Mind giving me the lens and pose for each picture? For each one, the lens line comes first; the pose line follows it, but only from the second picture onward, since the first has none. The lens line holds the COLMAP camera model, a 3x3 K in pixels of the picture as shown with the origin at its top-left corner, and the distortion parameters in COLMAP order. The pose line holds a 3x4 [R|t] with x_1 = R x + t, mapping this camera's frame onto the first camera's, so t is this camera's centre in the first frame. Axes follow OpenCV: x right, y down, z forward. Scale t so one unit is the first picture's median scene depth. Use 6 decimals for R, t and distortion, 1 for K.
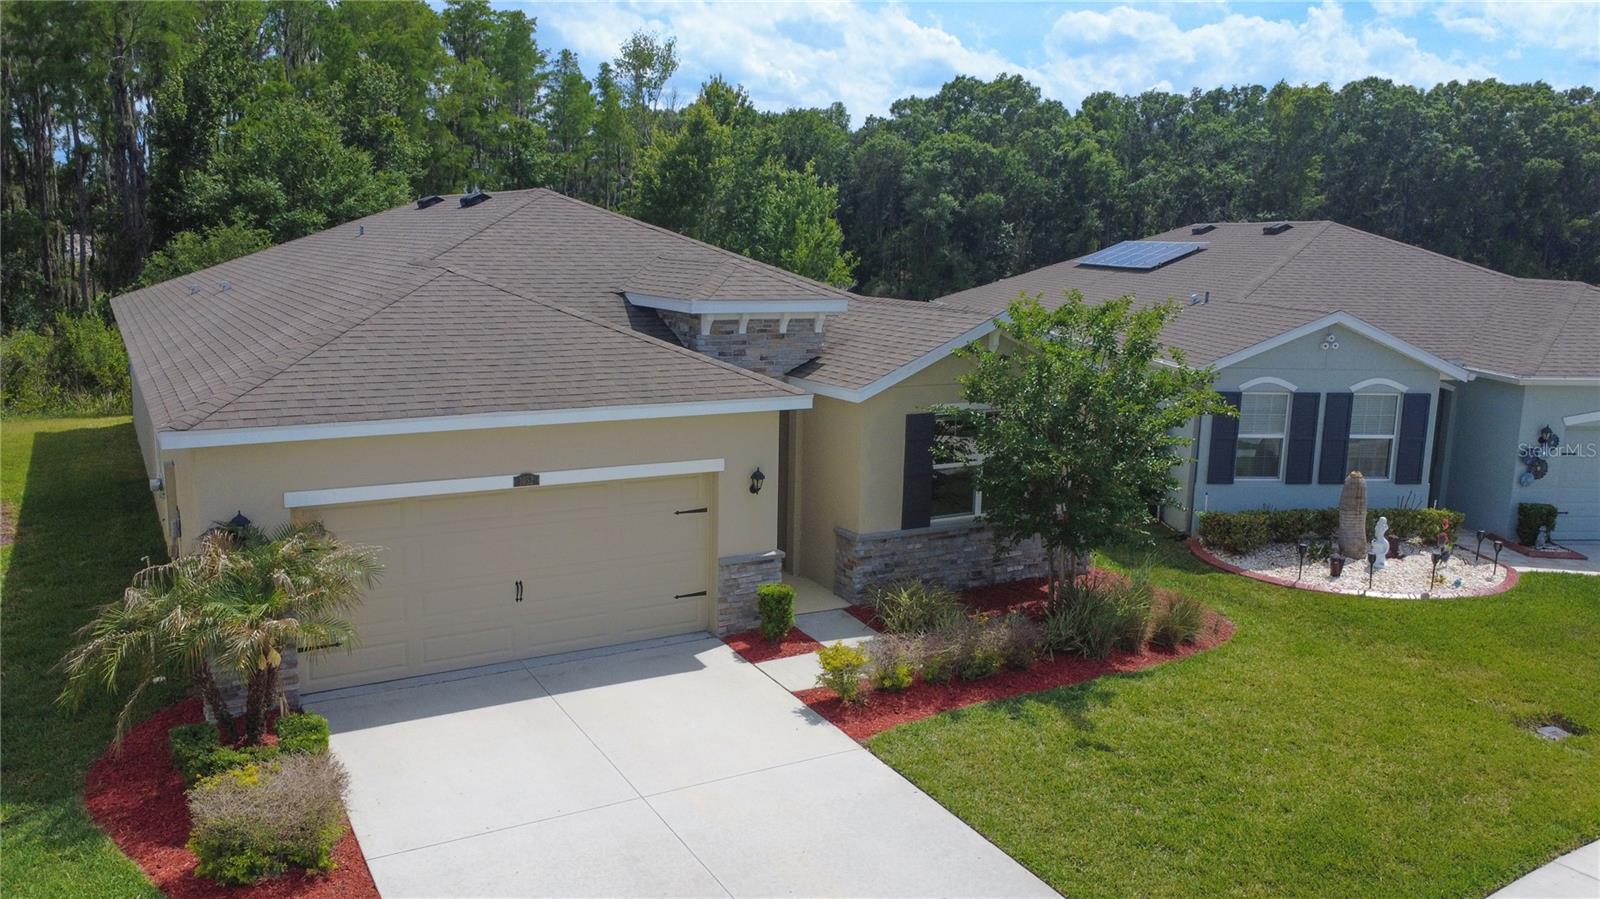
lens RADIAL K [[1203.1, 0, 800.0], [0, 1203.1, 449.5], [0, 0, 1]] dist [0.006473, 0.003648]
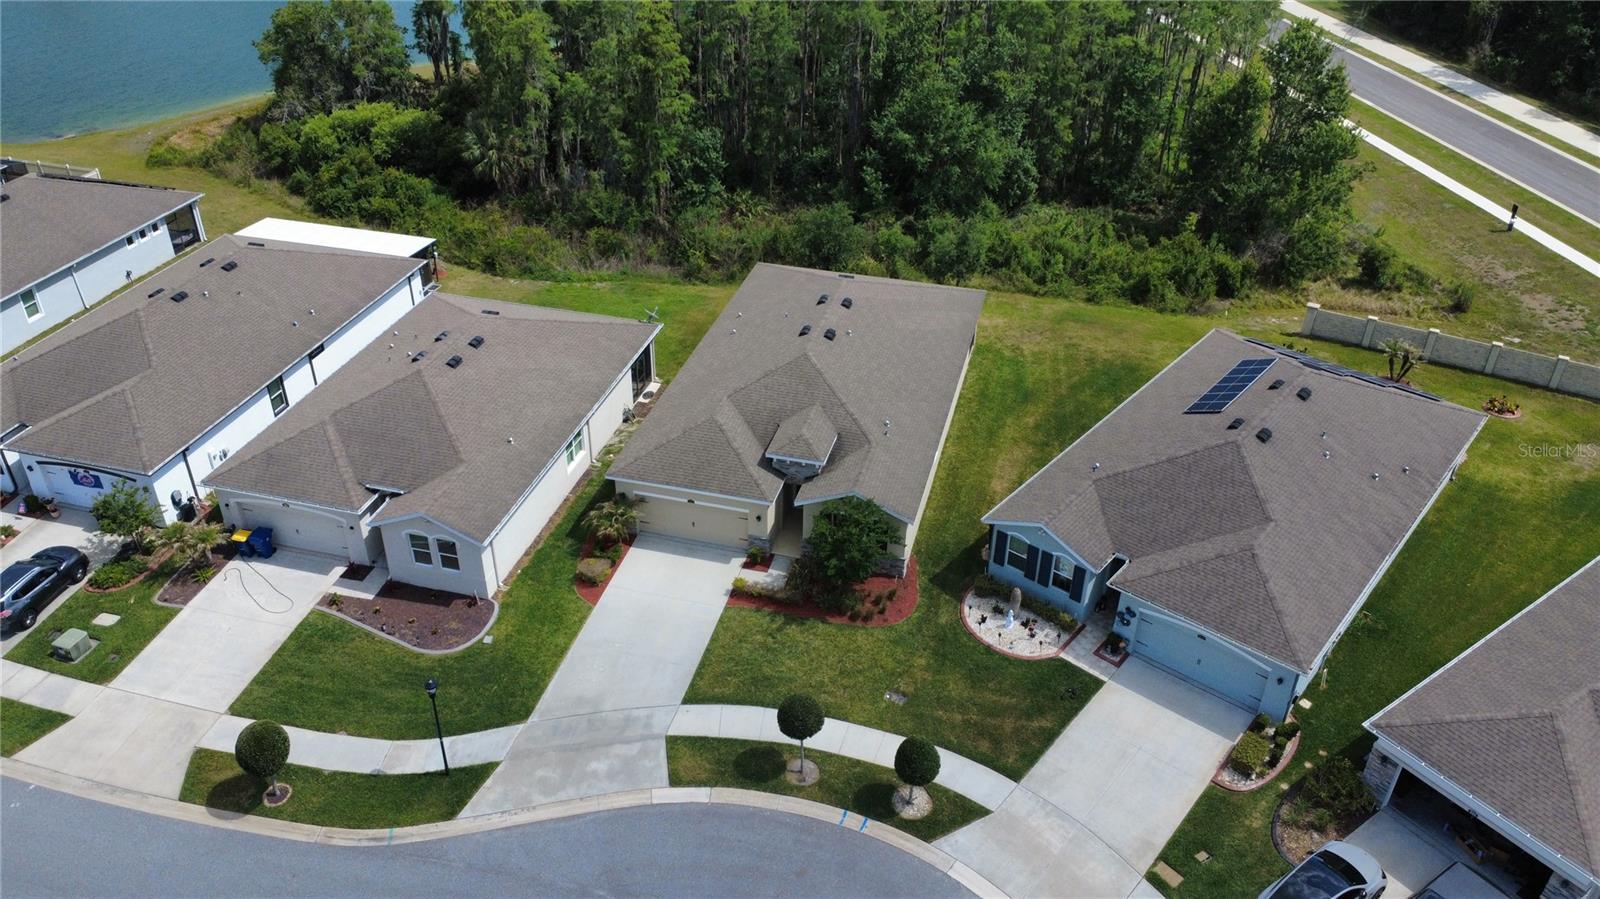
lens RADIAL K [[1203.1, 0, 800.0], [0, 1203.1, 449.5], [0, 0, 1]] dist [0.006473, 0.003648]
pose [[0.705458, 0.373544, -0.602324, 1.775031], [-0.122352, 0.901264, 0.415636, -1.383952], [0.698111, -0.219518, 0.681508, -1.007577]]
